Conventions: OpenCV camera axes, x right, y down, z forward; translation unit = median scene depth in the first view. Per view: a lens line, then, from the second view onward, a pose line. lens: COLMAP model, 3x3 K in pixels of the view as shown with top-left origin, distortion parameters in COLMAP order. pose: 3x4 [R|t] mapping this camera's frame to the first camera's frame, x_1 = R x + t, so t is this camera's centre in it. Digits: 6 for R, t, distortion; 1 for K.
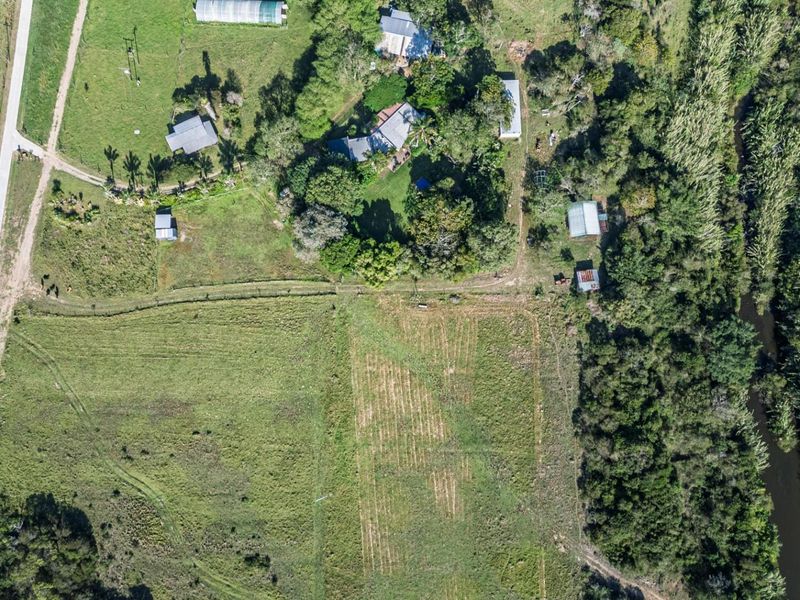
lens RADIAL K [[747.9, 0, 399.6], [0, 747.9, 295.5], [0, 0, 1]] dist [0.060140, 0.000000]
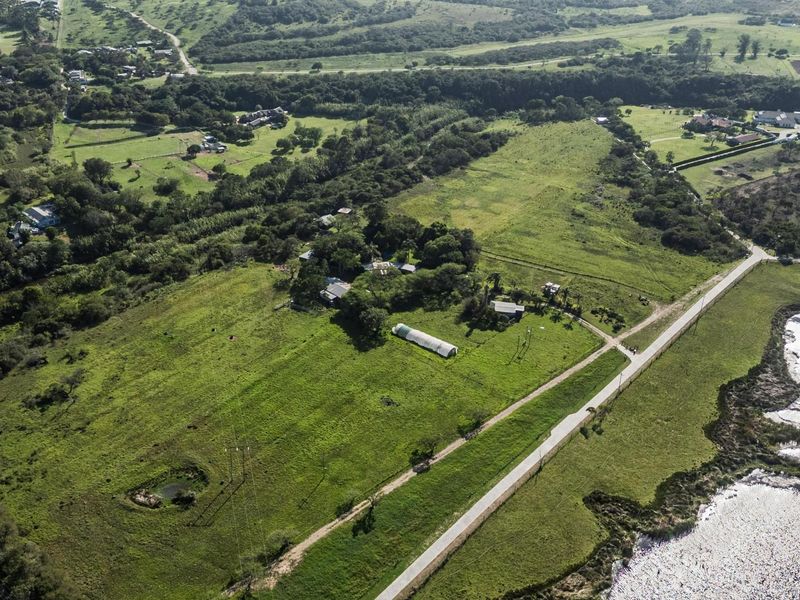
lens RADIAL K [[877.8, 0, 289.2], [0, 877.8, 349.8], [0, 0, 1]] dist [0.059116, 0.000000]
pose [[-0.768095, -0.300036, 0.565693, -0.967787], [0.633713, -0.229450, 0.738756, -1.788226], [-0.091855, 0.925922, 0.366376, 0.549715]]
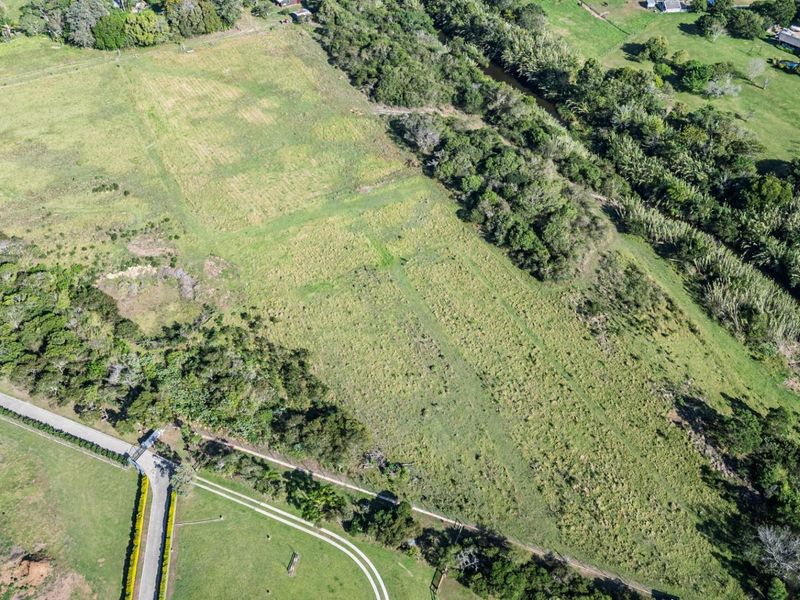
lens RADIAL K [[747.9, 0, 403.5], [0, 747.9, 298.7], [0, 0, 1]] dist [0.060140, 0.000000]
pose [[0.886314, -0.309778, 0.344216, -0.225031], [0.453315, 0.732263, -0.508228, 1.166275], [-0.094619, 0.606488, 0.789443, 0.210910]]
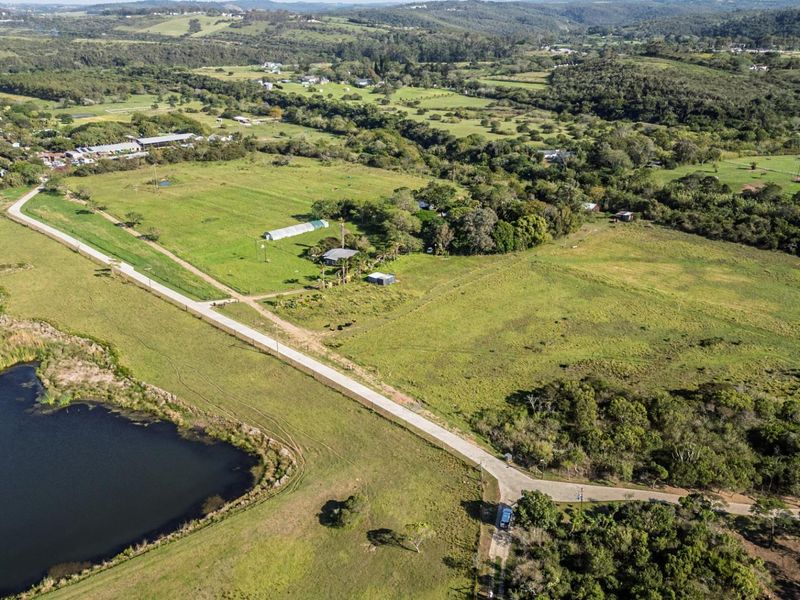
lens RADIAL K [[747.9, 0, 400.5], [0, 747.9, 299.6], [0, 0, 1]] dist [0.060140, 0.000000]
pose [[0.708956, -0.237069, 0.664214, -1.066466], [0.692855, 0.409938, -0.593213, 0.613545], [-0.131654, 0.880766, 0.454883, 0.551878]]
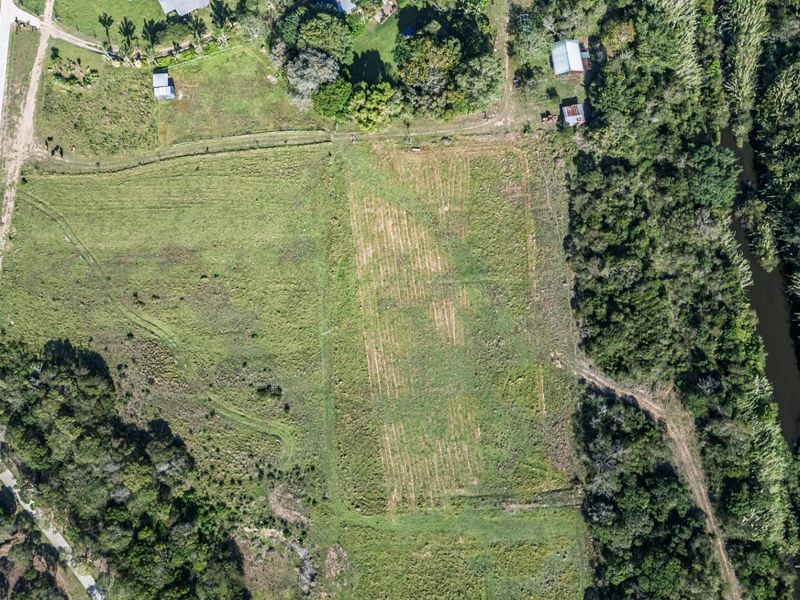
lens RADIAL K [[747.9, 0, 400.7], [0, 747.9, 297.3], [0, 0, 1]] dist [0.060140, 0.000000]
pose [[0.998824, -0.047710, 0.008601, -0.008867], [0.047728, 0.998858, -0.001995, 0.225867], [-0.008496, 0.002403, 0.999961, -0.040021]]
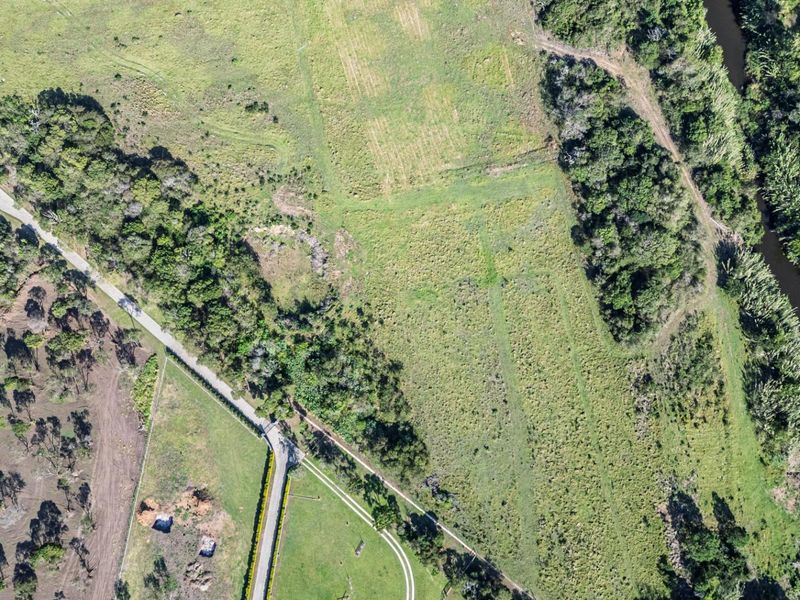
lens RADIAL K [[747.9, 0, 403.6], [0, 747.9, 302.4], [0, 0, 1]] dist [0.060140, 0.000000]
pose [[0.978878, -0.200322, 0.040864, -0.077353], [0.200435, 0.979706, 0.001346, 0.659516], [-0.040304, 0.006873, 0.999164, -0.116284]]
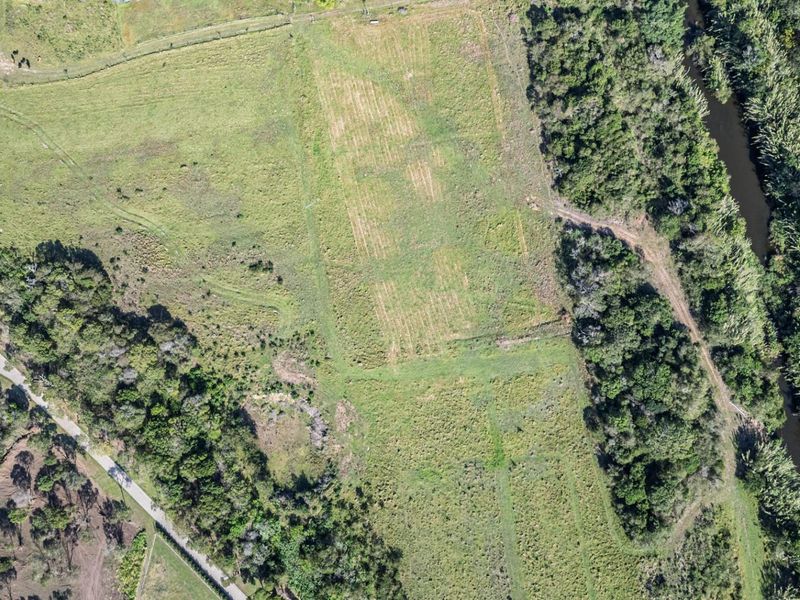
lens RADIAL K [[747.9, 0, 401.9], [0, 747.9, 298.7], [0, 0, 1]] dist [0.060140, 0.000000]
pose [[0.985481, -0.166579, 0.032846, -0.031701], [0.166760, 0.985993, -0.002840, 0.422820], [-0.031913, 0.008276, 0.999456, -0.075217]]
